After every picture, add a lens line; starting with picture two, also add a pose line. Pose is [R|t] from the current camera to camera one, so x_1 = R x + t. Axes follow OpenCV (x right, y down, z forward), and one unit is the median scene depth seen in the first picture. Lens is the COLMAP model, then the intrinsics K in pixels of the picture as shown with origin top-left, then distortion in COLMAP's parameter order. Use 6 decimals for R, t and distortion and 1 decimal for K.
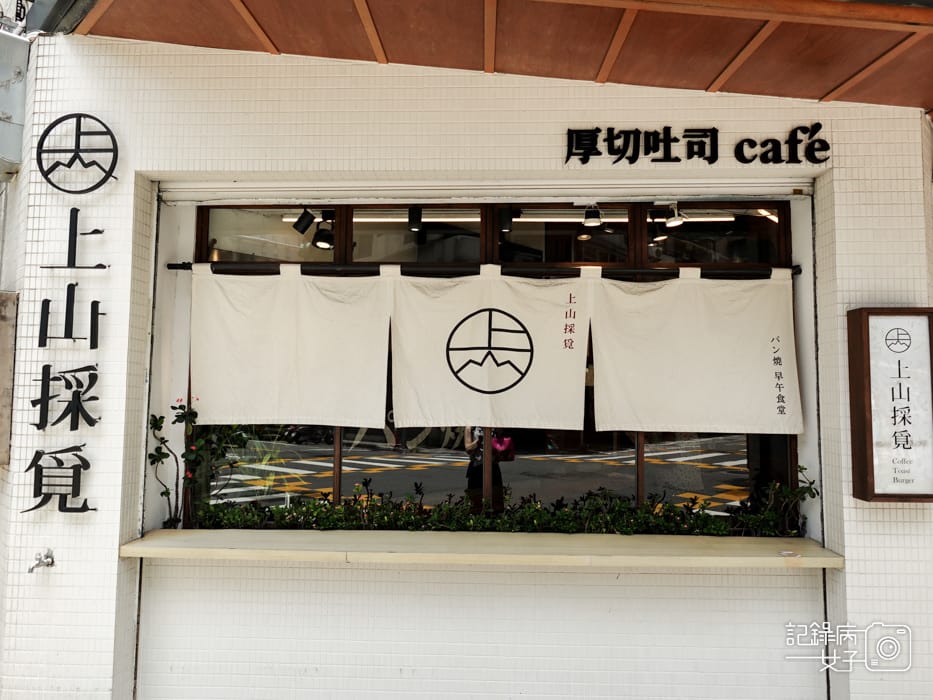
lens RADIAL K [[634.3, 0, 466.5], [0, 634.3, 350.0], [0, 0, 1]] dist [0.001435, -0.003241]
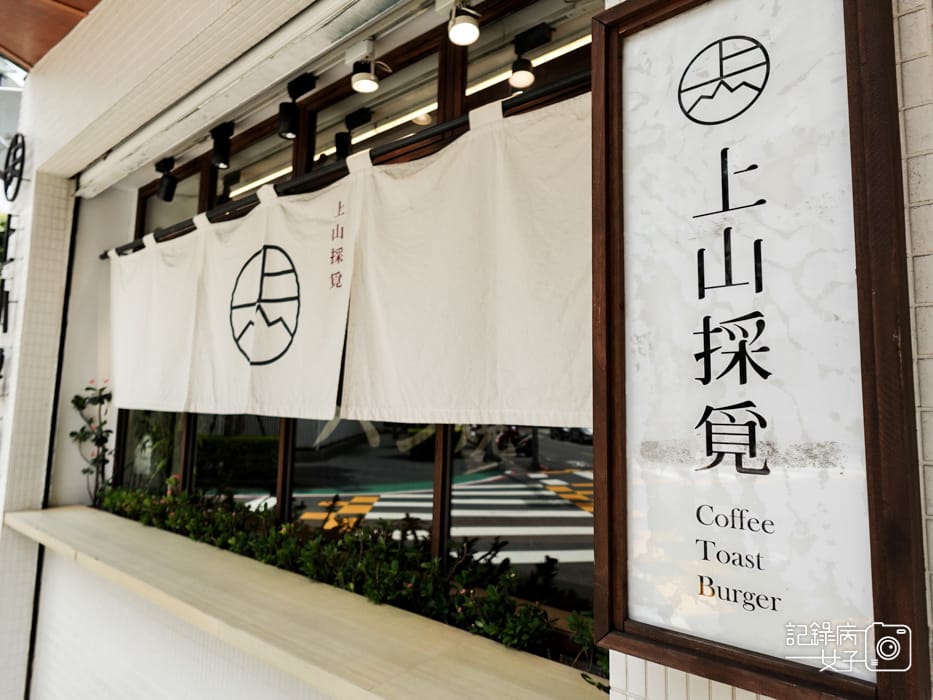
lens RADIAL K [[589.3, 0, 466.5], [0, 589.3, 350.0], [0, 0, 1]] dist [0.033972, -0.053896]
pose [[0.782604, -0.055743, -0.620019, 0.703083], [0.028503, 0.998147, -0.053761, 0.107196], [0.621867, 0.024401, 0.782743, 0.684665]]
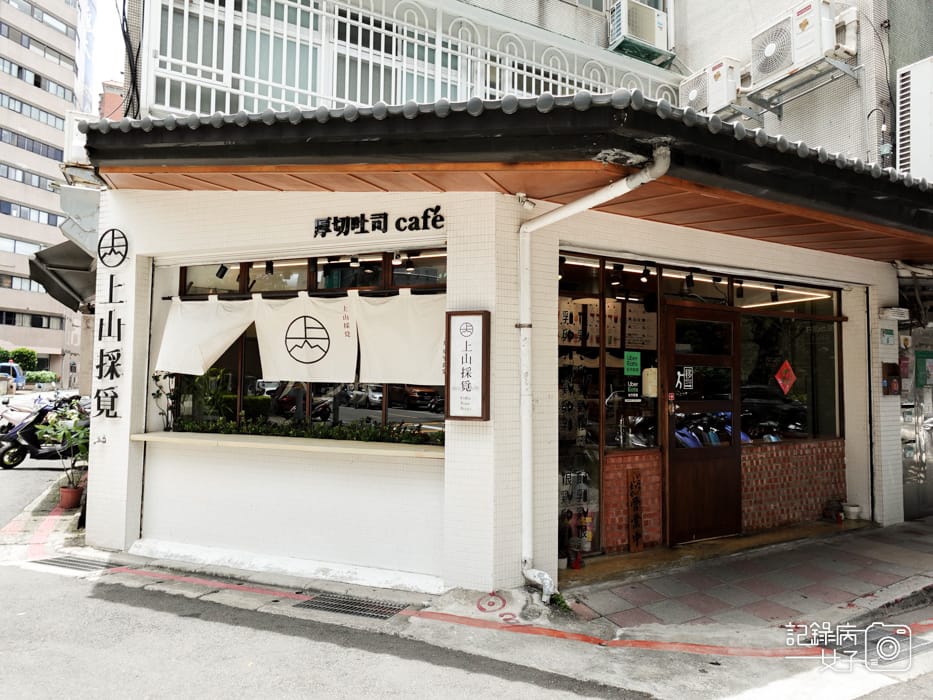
lens RADIAL K [[589.3, 0, 466.5], [0, 589.3, 350.0], [0, 0, 1]] dist [0.033972, -0.053896]
pose [[0.952942, -0.010518, -0.302969, 1.104453], [0.016390, 0.999724, 0.016846, 0.012816], [0.302709, -0.021018, 0.952851, -0.523745]]
